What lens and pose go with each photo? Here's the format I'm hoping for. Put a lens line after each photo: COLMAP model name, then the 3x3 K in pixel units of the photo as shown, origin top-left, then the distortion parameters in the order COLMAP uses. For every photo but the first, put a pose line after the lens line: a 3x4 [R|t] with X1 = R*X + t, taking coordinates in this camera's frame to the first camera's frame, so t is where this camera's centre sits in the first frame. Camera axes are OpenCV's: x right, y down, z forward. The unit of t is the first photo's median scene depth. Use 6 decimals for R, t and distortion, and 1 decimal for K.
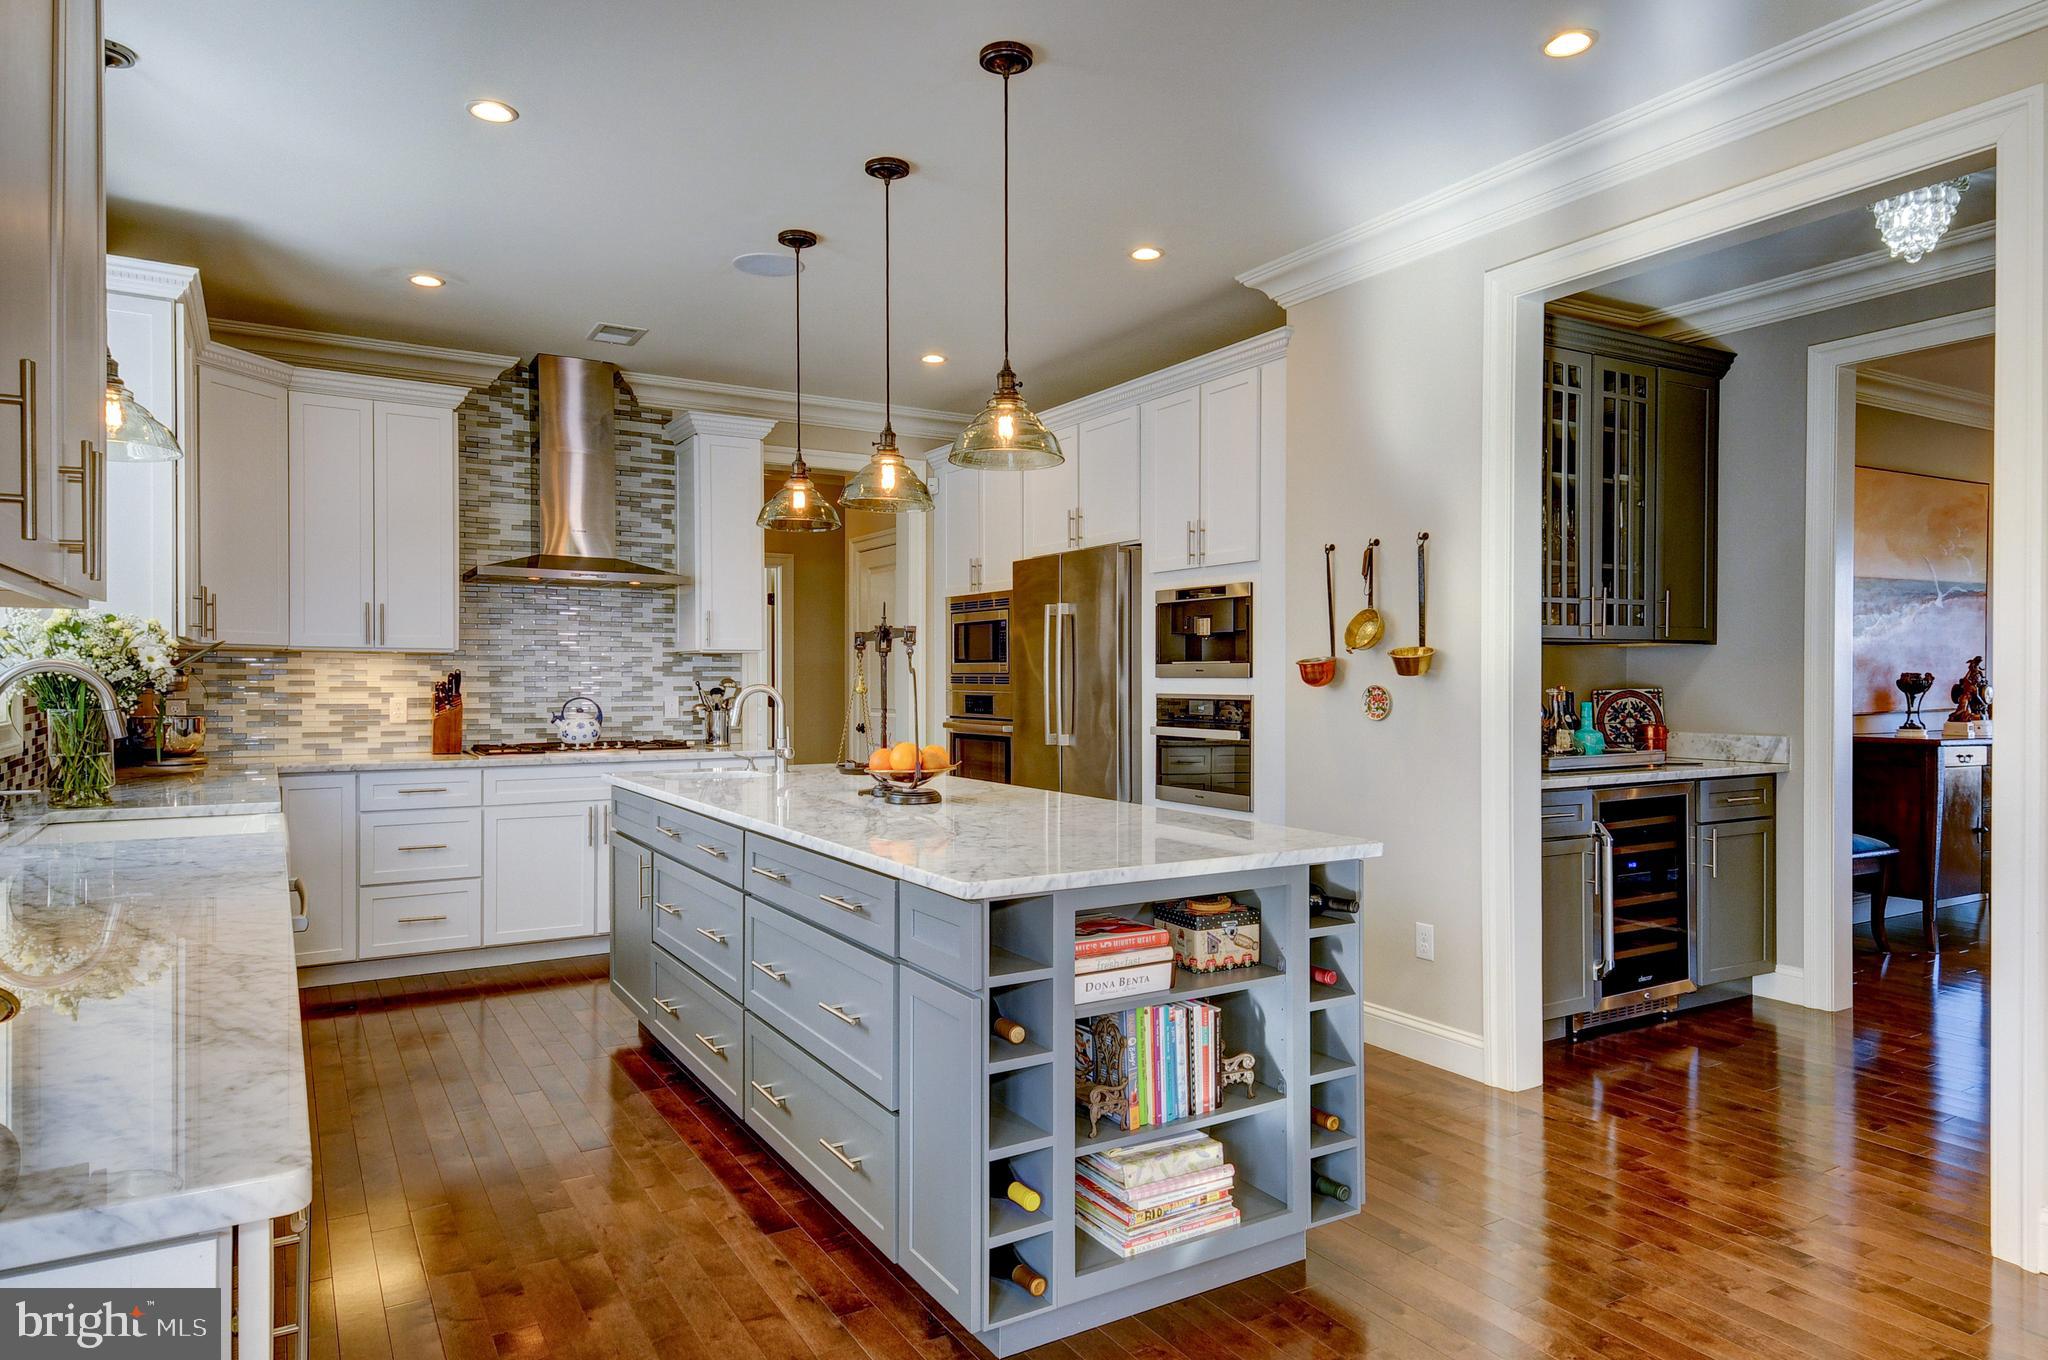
lens RADIAL K [[1194.2, 0, 1030.9], [0, 1194.2, 691.9], [0, 0, 1]] dist [0.035643, -0.001741]
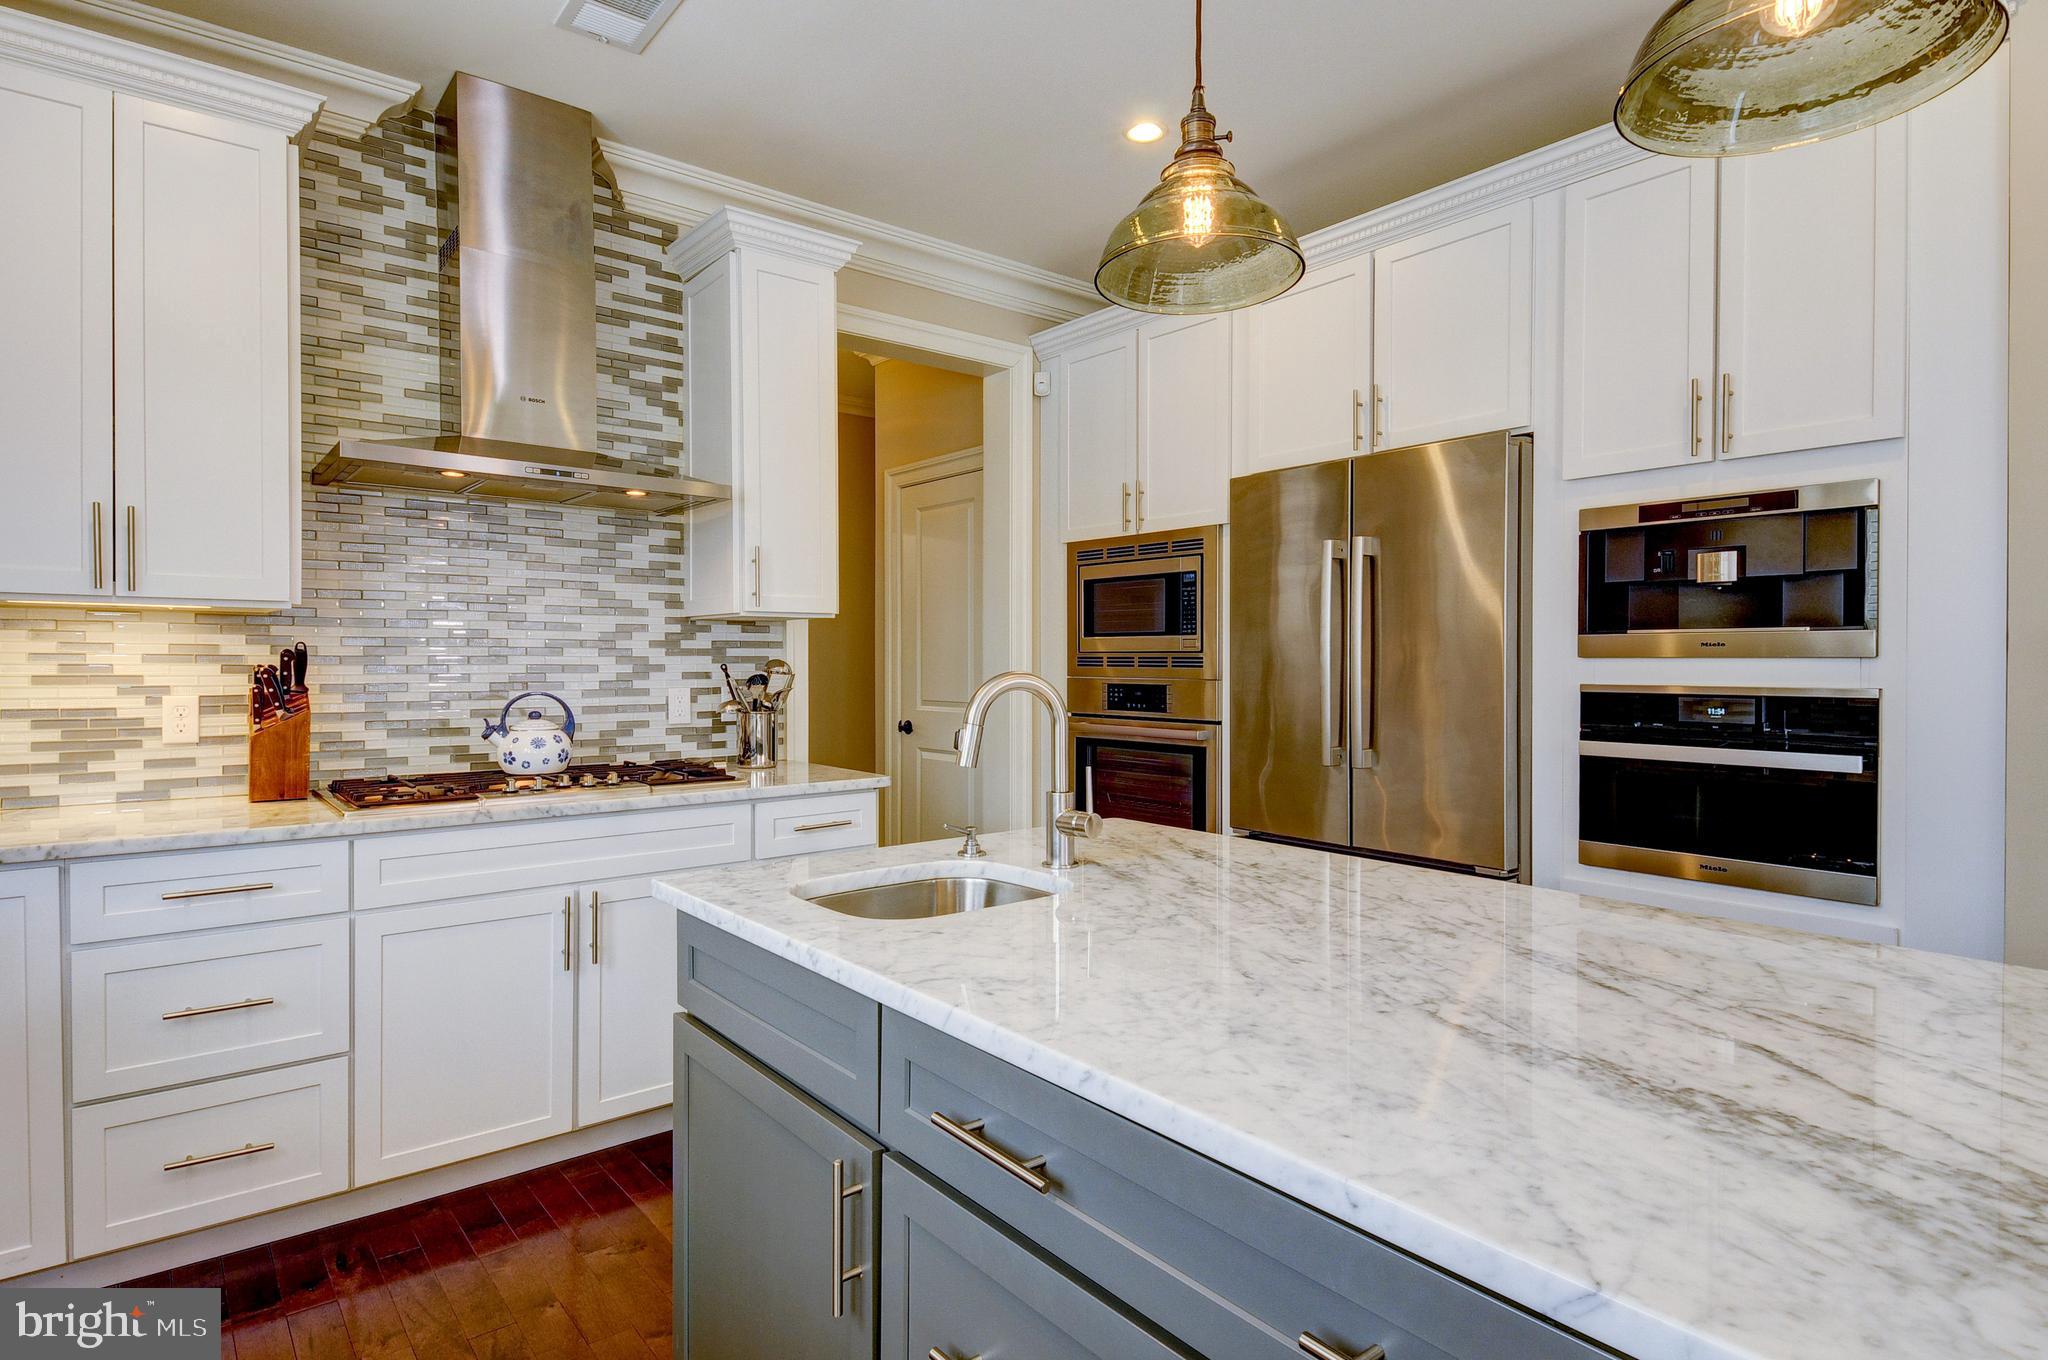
lens RADIAL K [[1073.0, 0, 1040.4], [0, 1073.0, 679.5], [0, 0, 1]] dist [0.016764, -0.008674]
pose [[0.990364, -0.002932, 0.138459, -0.210703], [0.002064, 0.999977, 0.006417, -0.004419], [-0.138475, -0.006069, 0.990347, 0.465680]]
